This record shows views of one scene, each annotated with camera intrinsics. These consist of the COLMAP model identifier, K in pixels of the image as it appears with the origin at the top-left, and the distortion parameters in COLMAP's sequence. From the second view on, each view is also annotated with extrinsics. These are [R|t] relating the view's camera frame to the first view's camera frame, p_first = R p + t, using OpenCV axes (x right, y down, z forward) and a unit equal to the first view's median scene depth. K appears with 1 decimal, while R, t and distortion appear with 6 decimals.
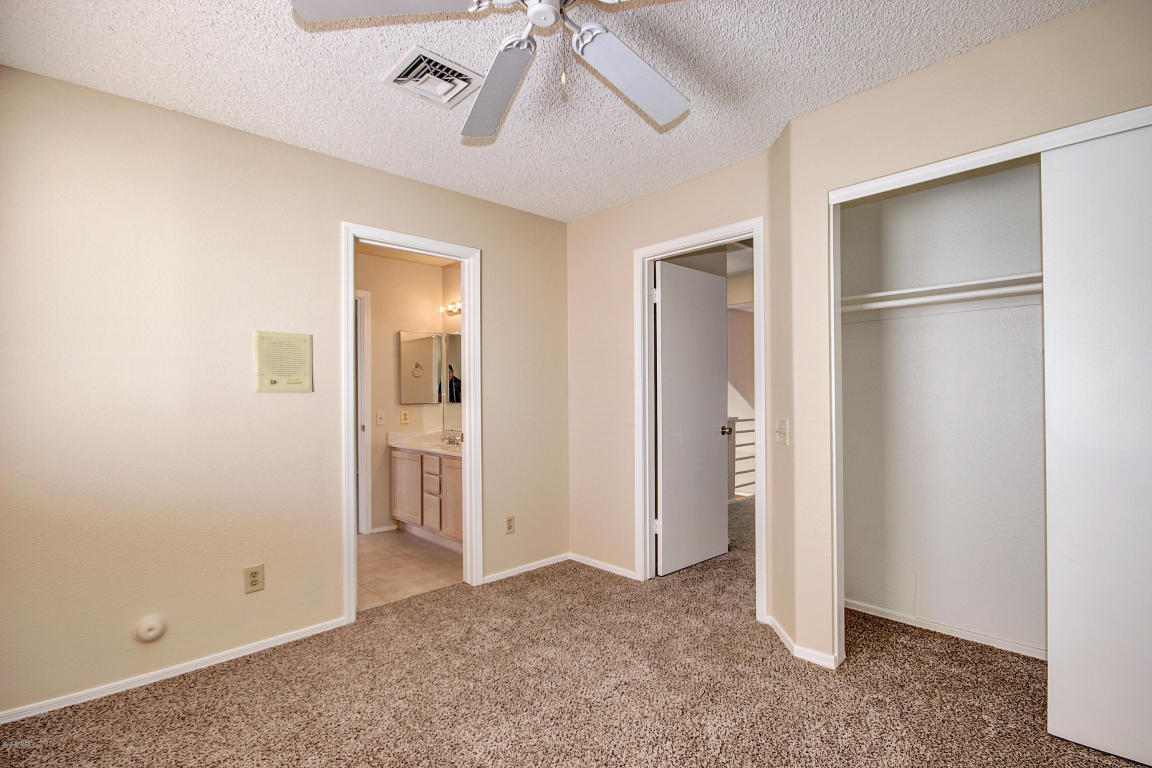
lens RADIAL K [[531.4, 0, 574.3], [0, 531.4, 384.1], [0, 0, 1]] dist [-0.001824, -0.003211]
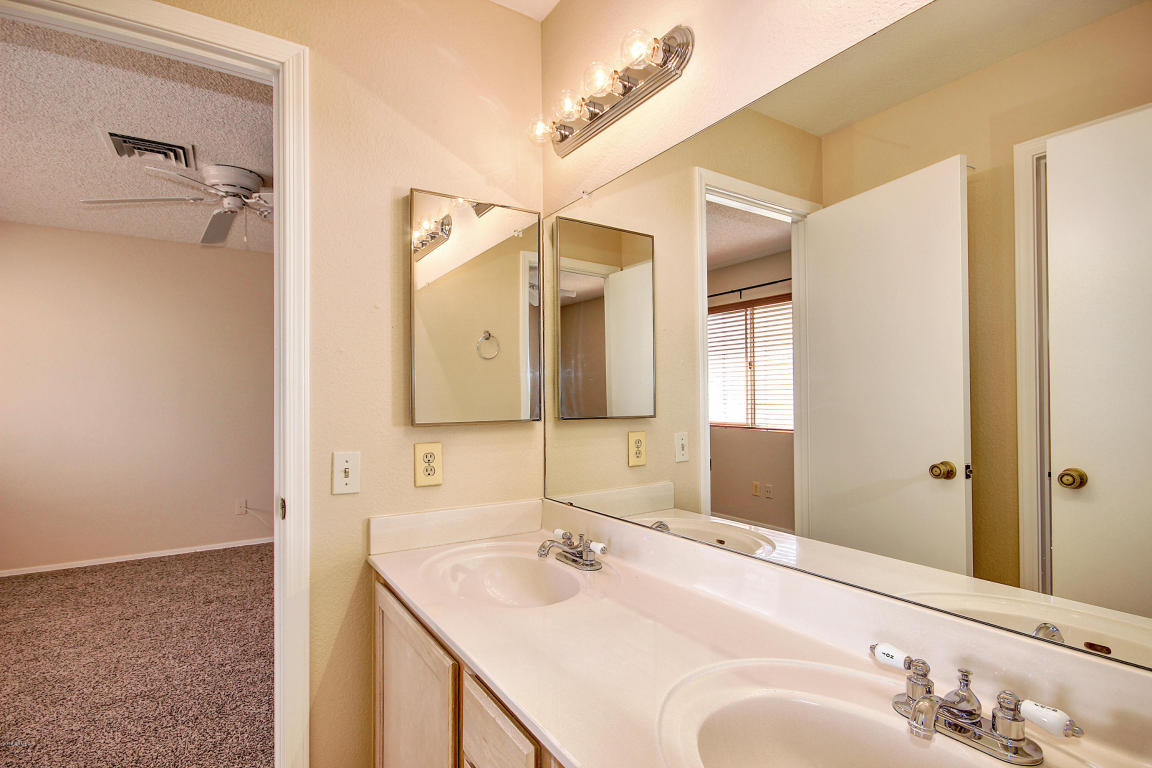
lens RADIAL K [[531.4, 0, 575.0], [0, 531.4, 389.4], [0, 0, 1]] dist [-0.001824, -0.003211]
pose [[0.985306, -0.004373, -0.170743, -0.177768], [0.003850, 0.999987, -0.003393, 0.018091], [0.170755, 0.002685, 0.985310, 0.701584]]
